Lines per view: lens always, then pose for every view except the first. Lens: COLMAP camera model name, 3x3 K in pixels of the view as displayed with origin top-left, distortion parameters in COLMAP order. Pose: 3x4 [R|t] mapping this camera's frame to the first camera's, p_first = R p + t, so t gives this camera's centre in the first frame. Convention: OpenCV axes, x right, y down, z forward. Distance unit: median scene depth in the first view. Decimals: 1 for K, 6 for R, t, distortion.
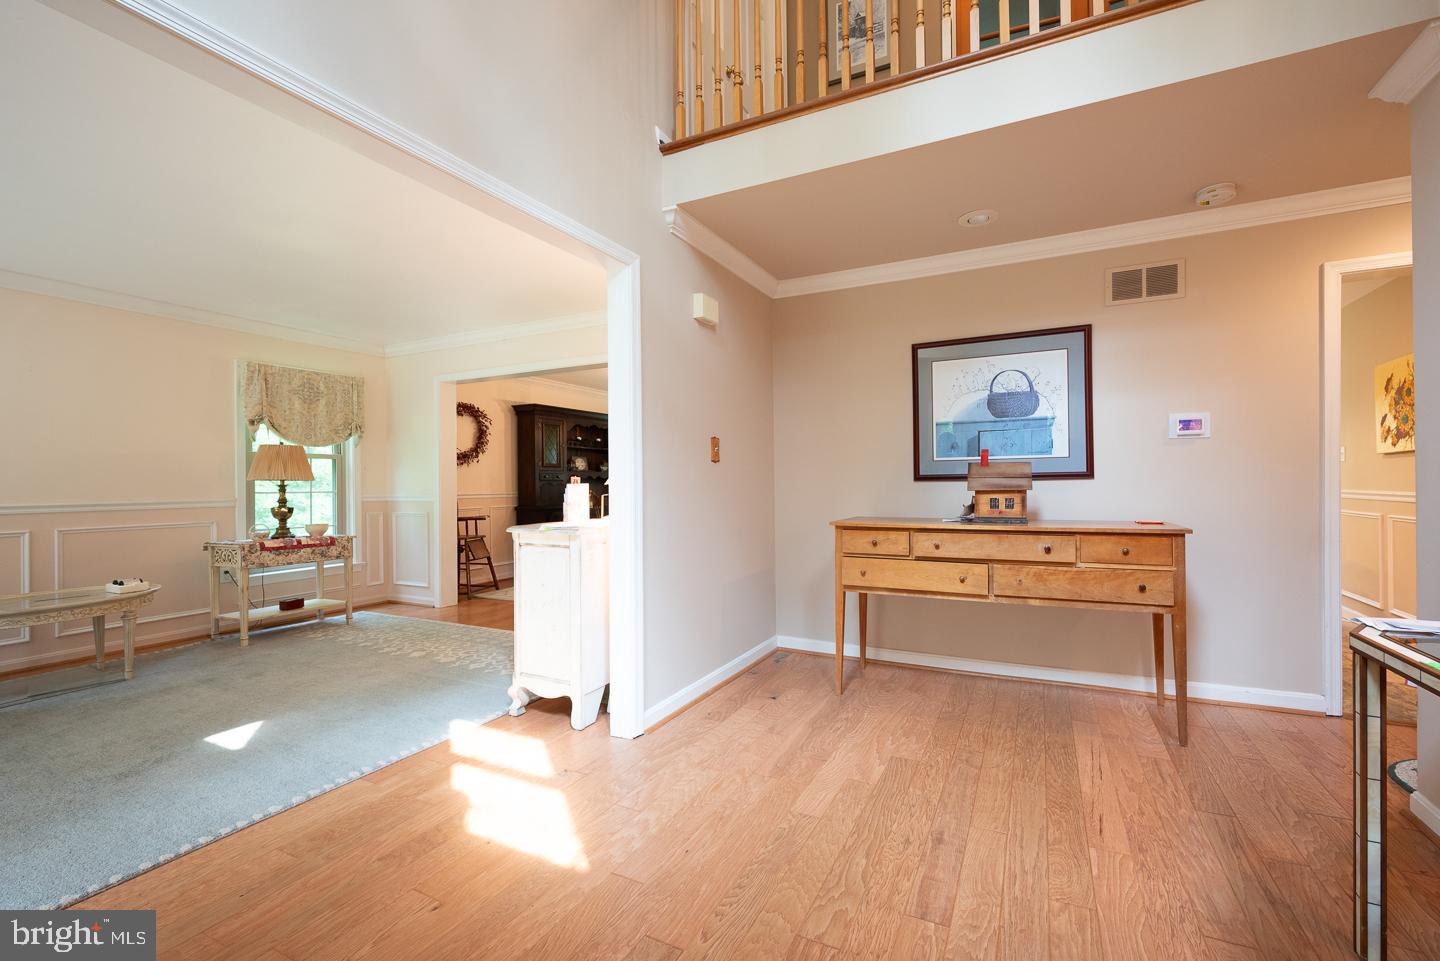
lens RADIAL K [[614.7, 0, 722.4], [0, 614.7, 478.3], [0, 0, 1]] dist [-0.000275, -0.000688]
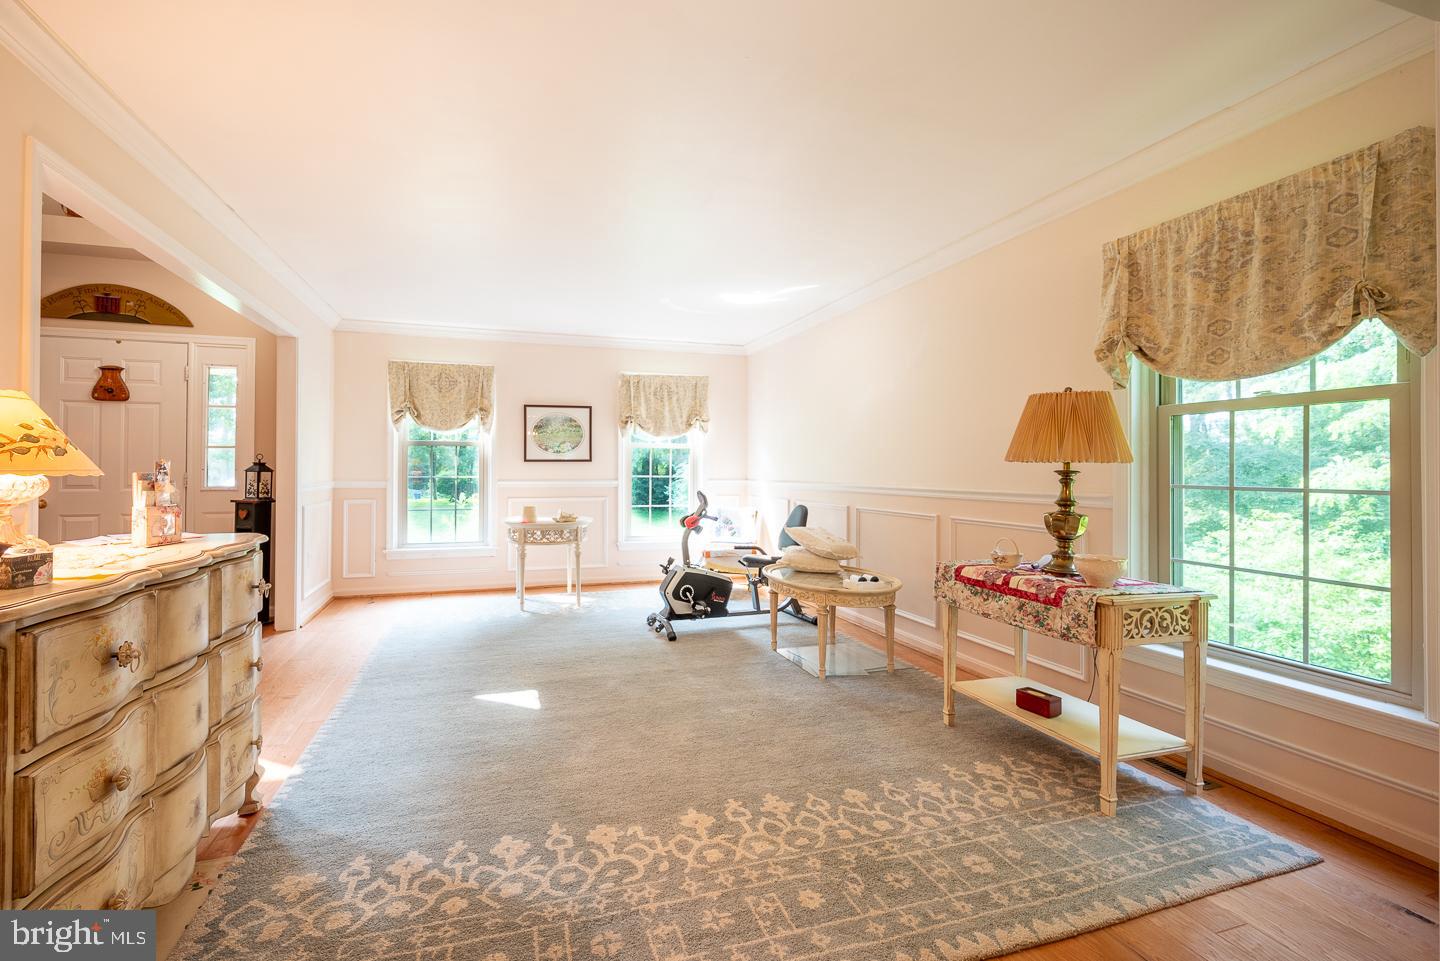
lens RADIAL K [[614.7, 0, 707.3], [0, 614.7, 471.6], [0, 0, 1]] dist [-0.000275, -0.000688]
pose [[-0.716783, -0.003951, -0.697285, -0.142729], [-0.002183, 0.999992, -0.003423, 0.013604], [0.697293, -0.000932, -0.716786, 1.166369]]
